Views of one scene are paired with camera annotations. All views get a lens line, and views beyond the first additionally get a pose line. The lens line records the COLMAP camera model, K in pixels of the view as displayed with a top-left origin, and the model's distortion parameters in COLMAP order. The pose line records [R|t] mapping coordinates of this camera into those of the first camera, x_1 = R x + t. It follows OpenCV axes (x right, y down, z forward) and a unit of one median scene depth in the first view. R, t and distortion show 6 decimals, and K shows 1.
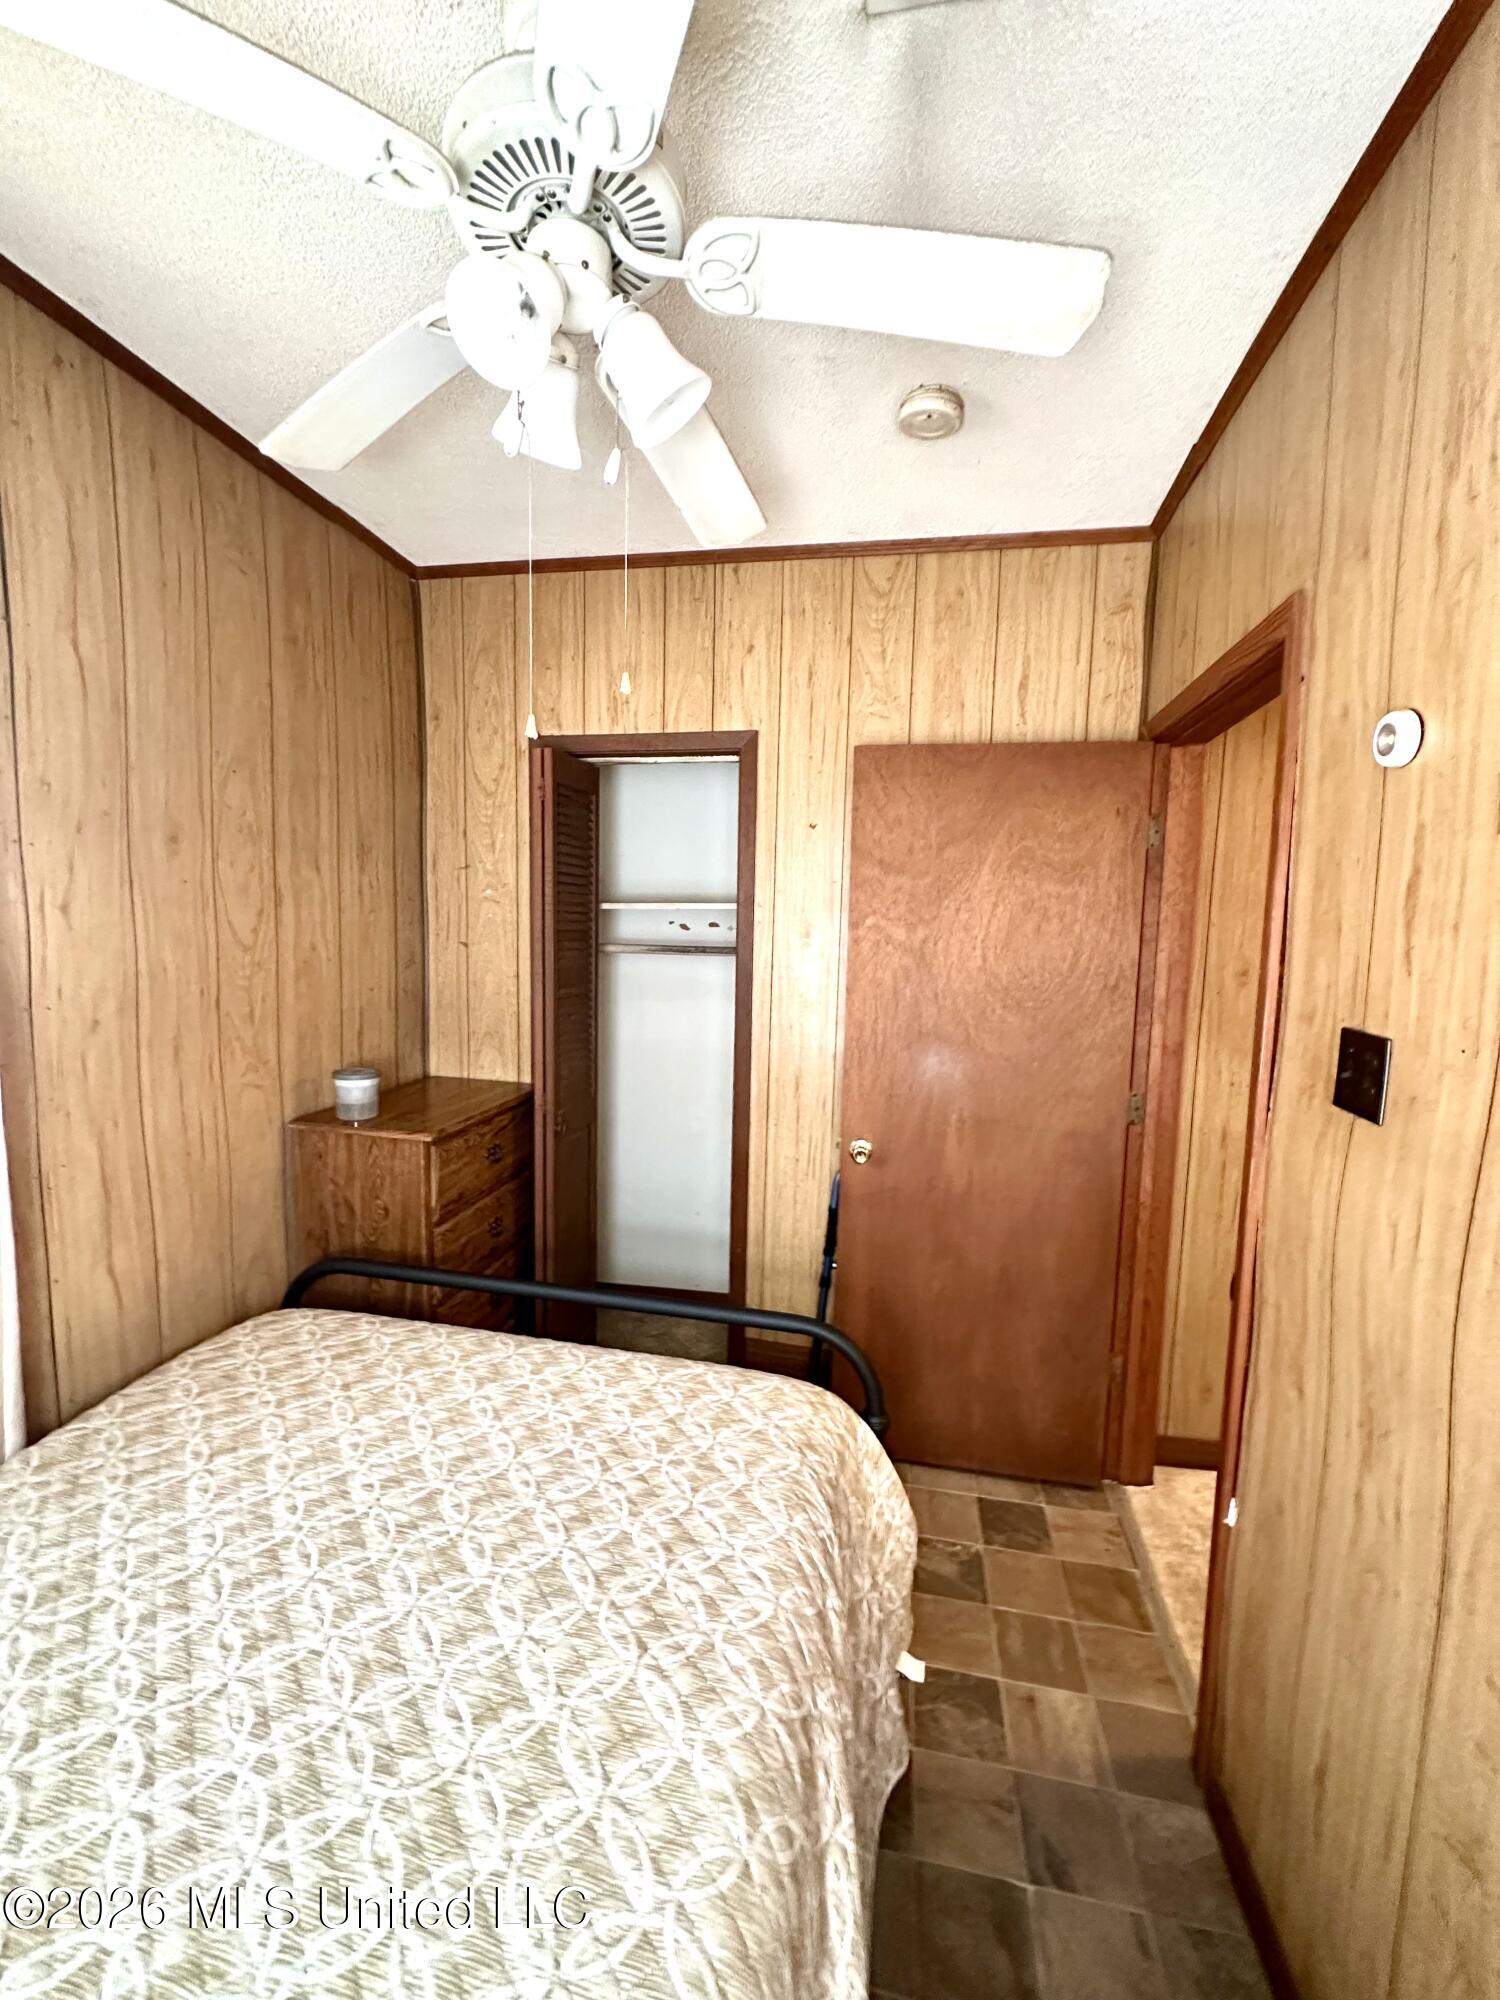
lens RADIAL K [[798.7, 0, 750.0], [0, 798.7, 1000.0], [0, 0, 1]] dist [0.001010, -0.000483]
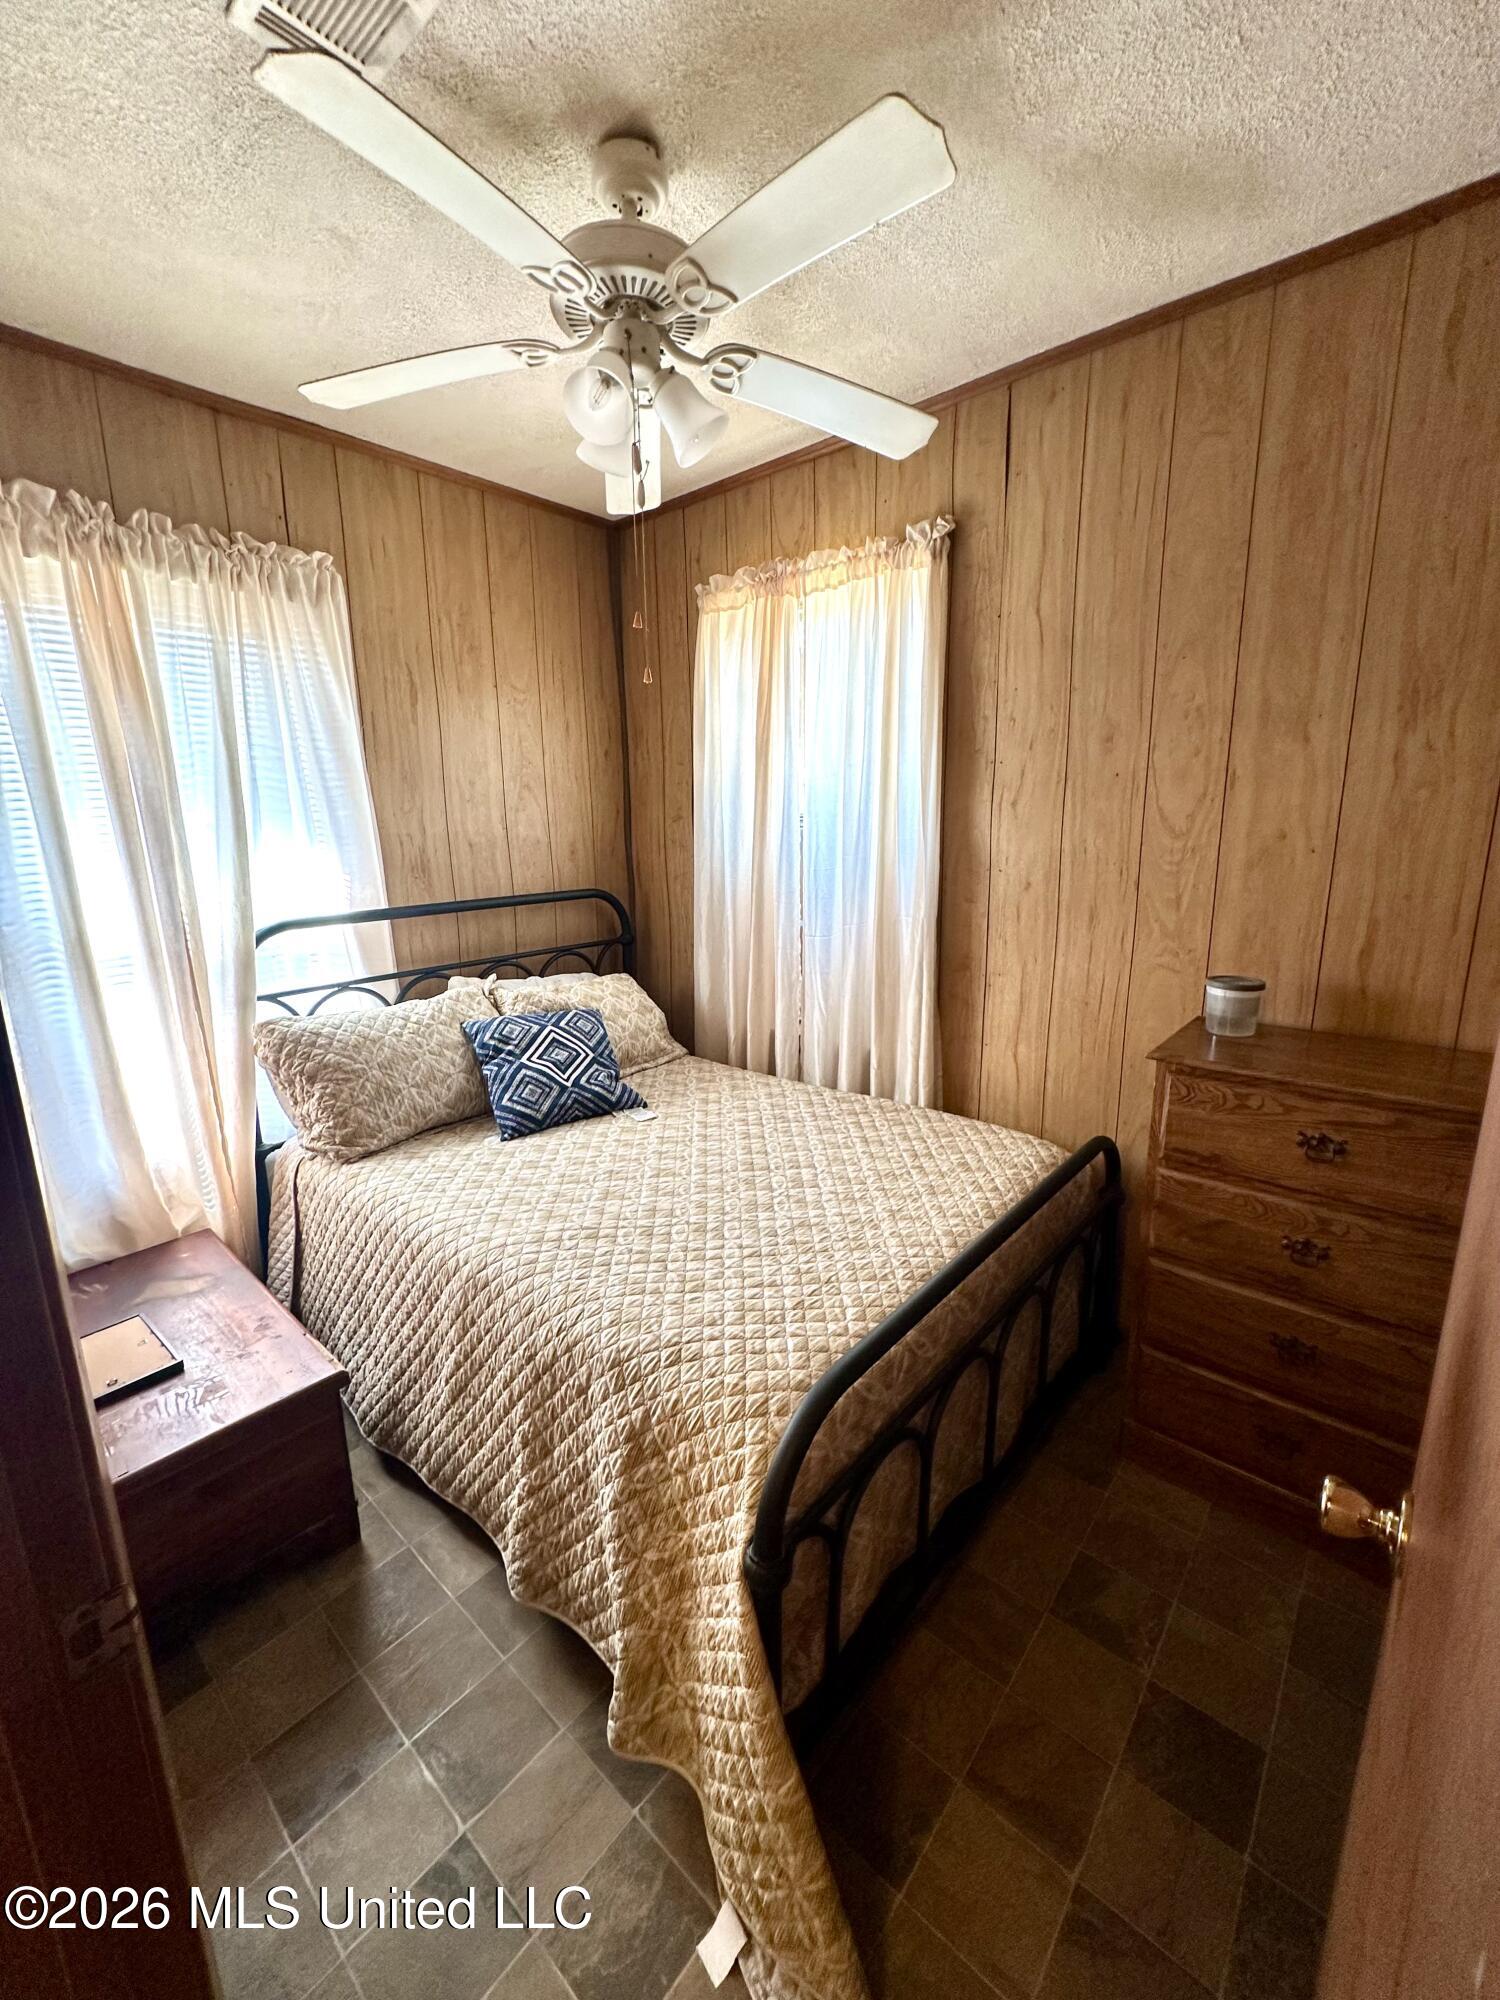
lens RADIAL K [[798.7, 0, 750.0], [0, 798.7, 1000.0], [0, 0, 1]] dist [0.001010, -0.000483]
pose [[-0.504559, 0.164792, -0.847504, 0.641699], [-0.082927, 0.967827, 0.237558, -0.065625], [0.859385, 0.190143, -0.474660, 1.217908]]
